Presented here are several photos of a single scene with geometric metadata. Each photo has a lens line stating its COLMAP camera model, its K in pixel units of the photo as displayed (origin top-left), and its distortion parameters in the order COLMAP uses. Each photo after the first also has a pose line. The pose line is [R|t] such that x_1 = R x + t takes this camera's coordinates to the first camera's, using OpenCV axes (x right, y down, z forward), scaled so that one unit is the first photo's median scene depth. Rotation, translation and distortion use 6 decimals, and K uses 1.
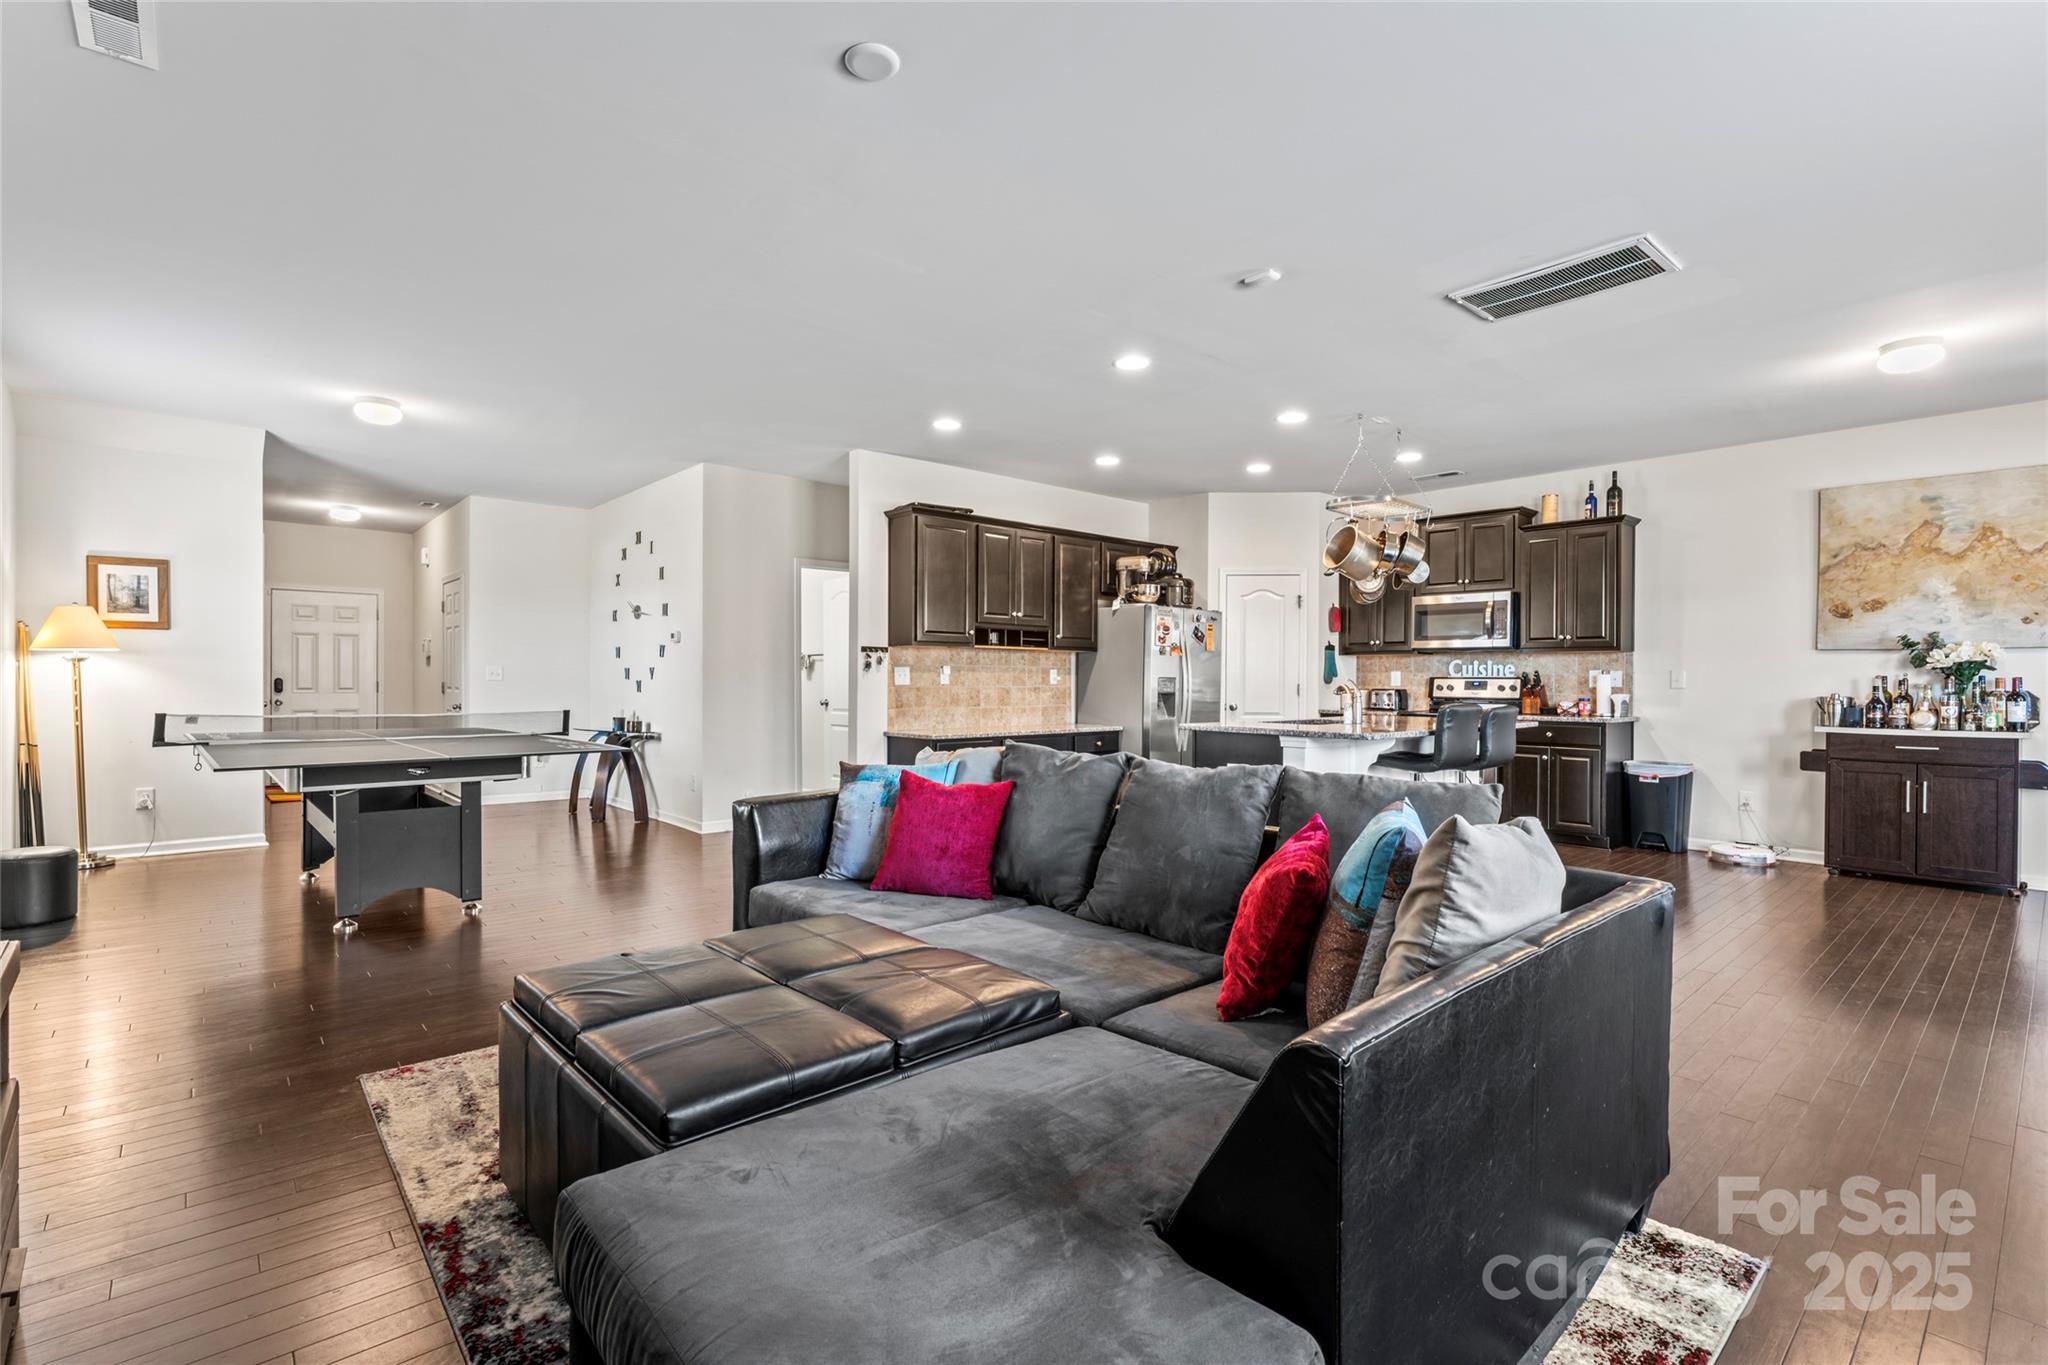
lens RADIAL K [[934.3, 0, 1024.0], [0, 934.3, 682.5], [0, 0, 1]] dist [-0.001599, -0.000496]
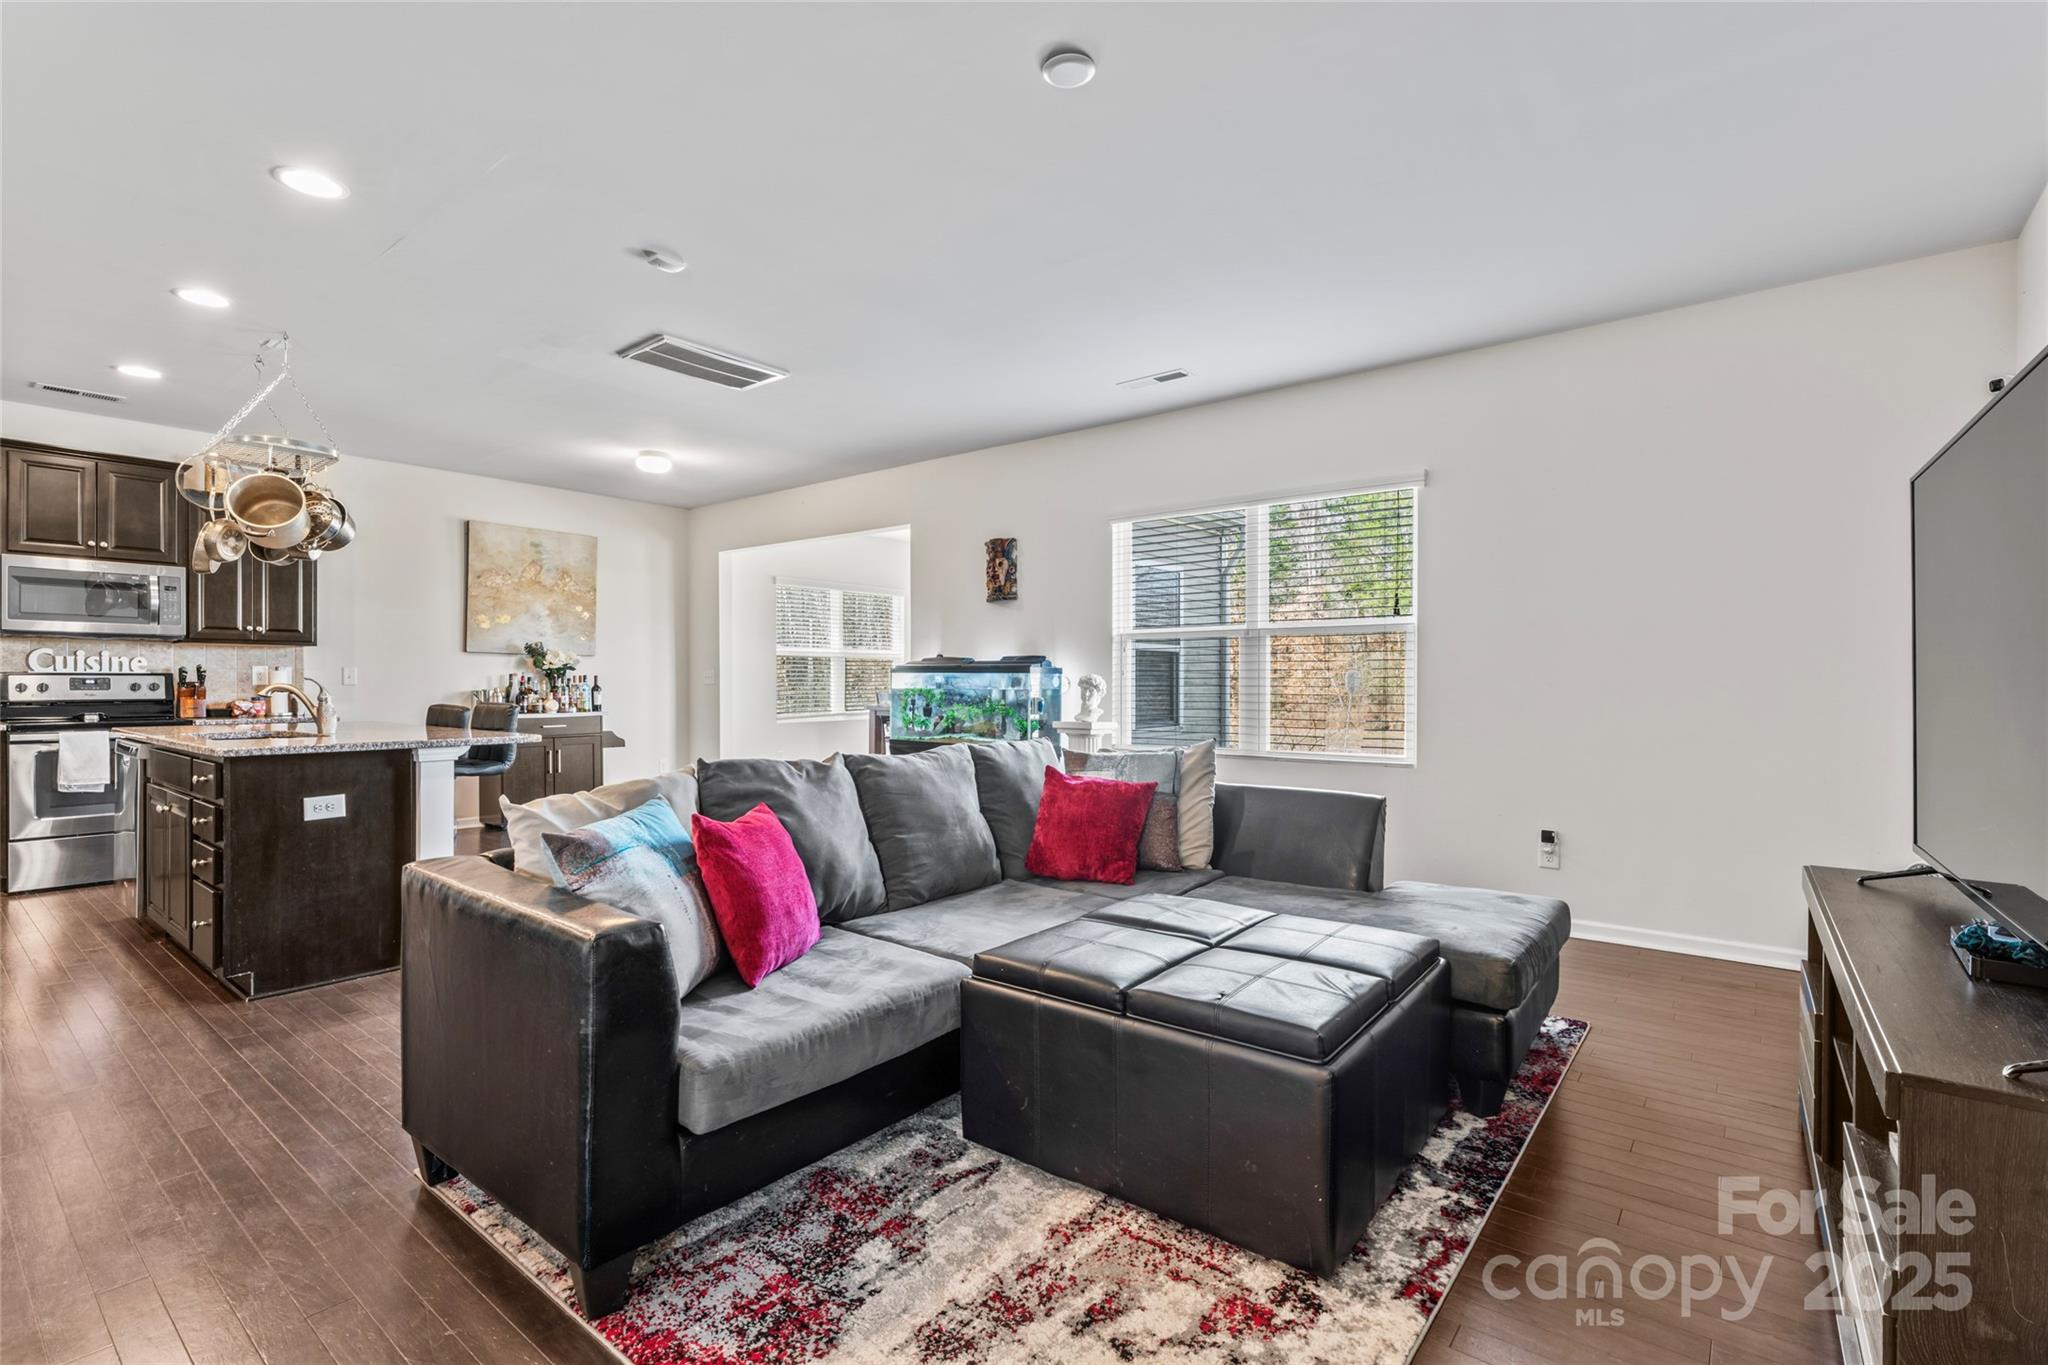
lens RADIAL K [[934.1, 0, 1015.2], [0, 934.1, 686.5], [0, 0, 1]] dist [-0.002855, -0.000244]
pose [[-0.164238, -0.011094, 0.986358, -0.418643], [0.000143, 0.999936, 0.011271, -0.003371], [-0.986421, 0.001993, -0.164226, 0.444133]]
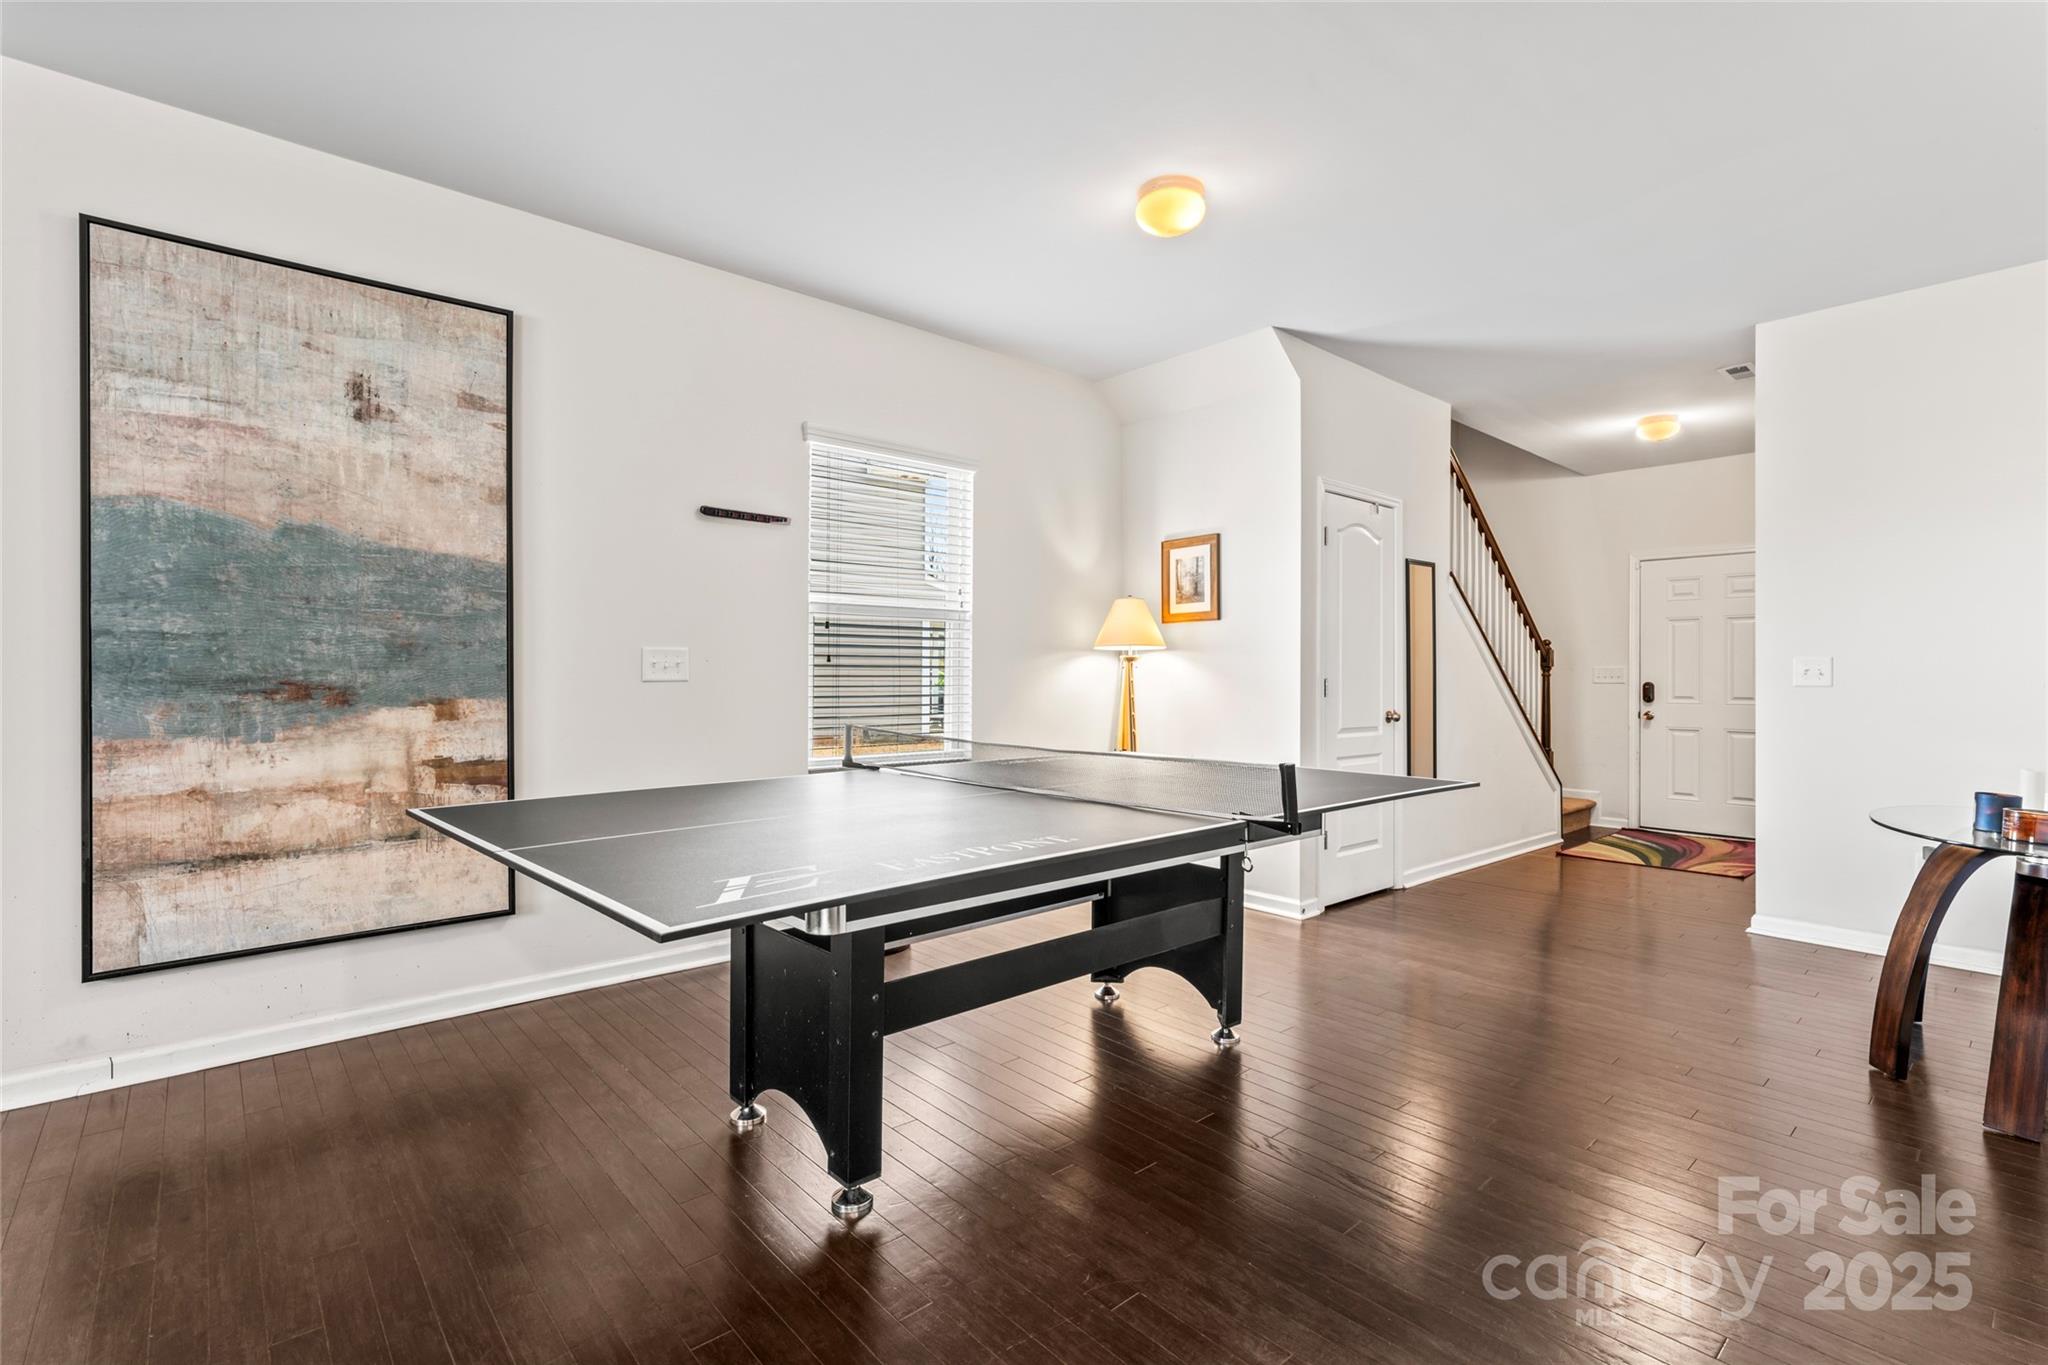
lens RADIAL K [[929.3, 0, 1017.0], [0, 929.3, 671.1], [0, 0, 1]] dist [-0.003066, -0.000104]
pose [[-0.007688, -0.010825, -0.999912, -0.104475], [-0.008623, 0.999905, -0.010758, -0.002144], [0.999933, 0.008539, -0.007780, 0.743538]]
